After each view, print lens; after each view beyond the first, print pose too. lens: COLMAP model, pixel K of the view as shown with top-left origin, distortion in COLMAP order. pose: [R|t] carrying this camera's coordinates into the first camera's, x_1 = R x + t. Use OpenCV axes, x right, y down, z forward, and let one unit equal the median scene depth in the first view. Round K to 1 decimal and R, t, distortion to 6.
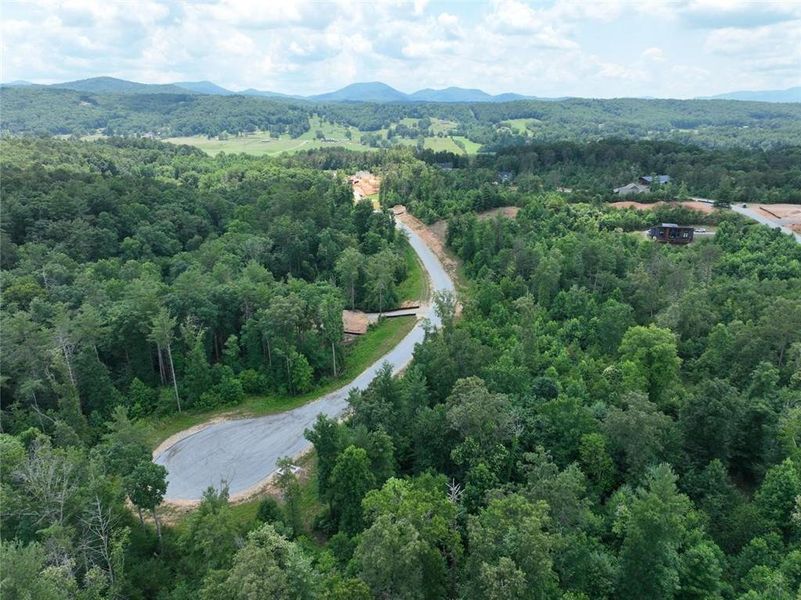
lens RADIAL K [[557.9, 0, 396.0], [0, 557.9, 302.0], [0, 0, 1]] dist [0.002527, 0.021082]
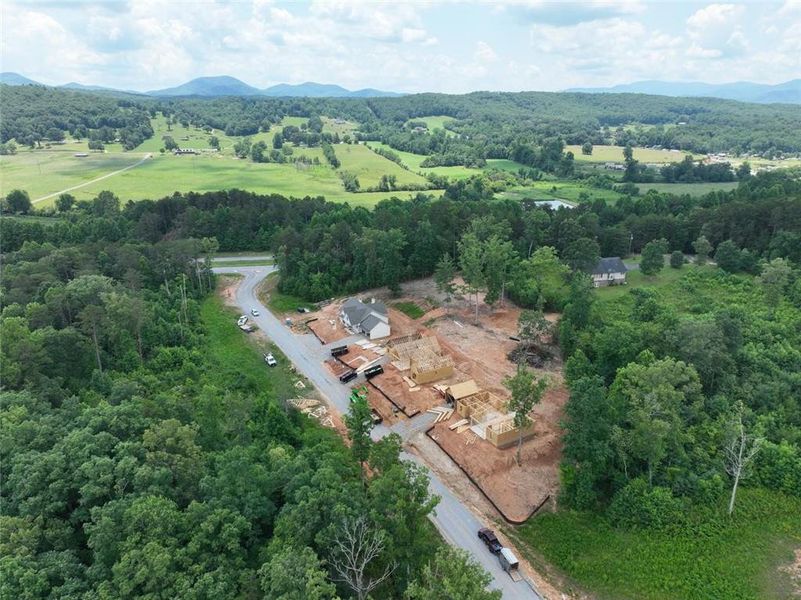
lens RADIAL K [[557.9, 0, 396.0], [0, 557.9, 302.0], [0, 0, 1]] dist [0.002527, 0.021082]
pose [[0.968735, -0.088357, 0.231833, -0.039121], [0.087059, 0.996077, 0.015844, -0.082073], [-0.232323, 0.004835, 0.972627, 0.240589]]
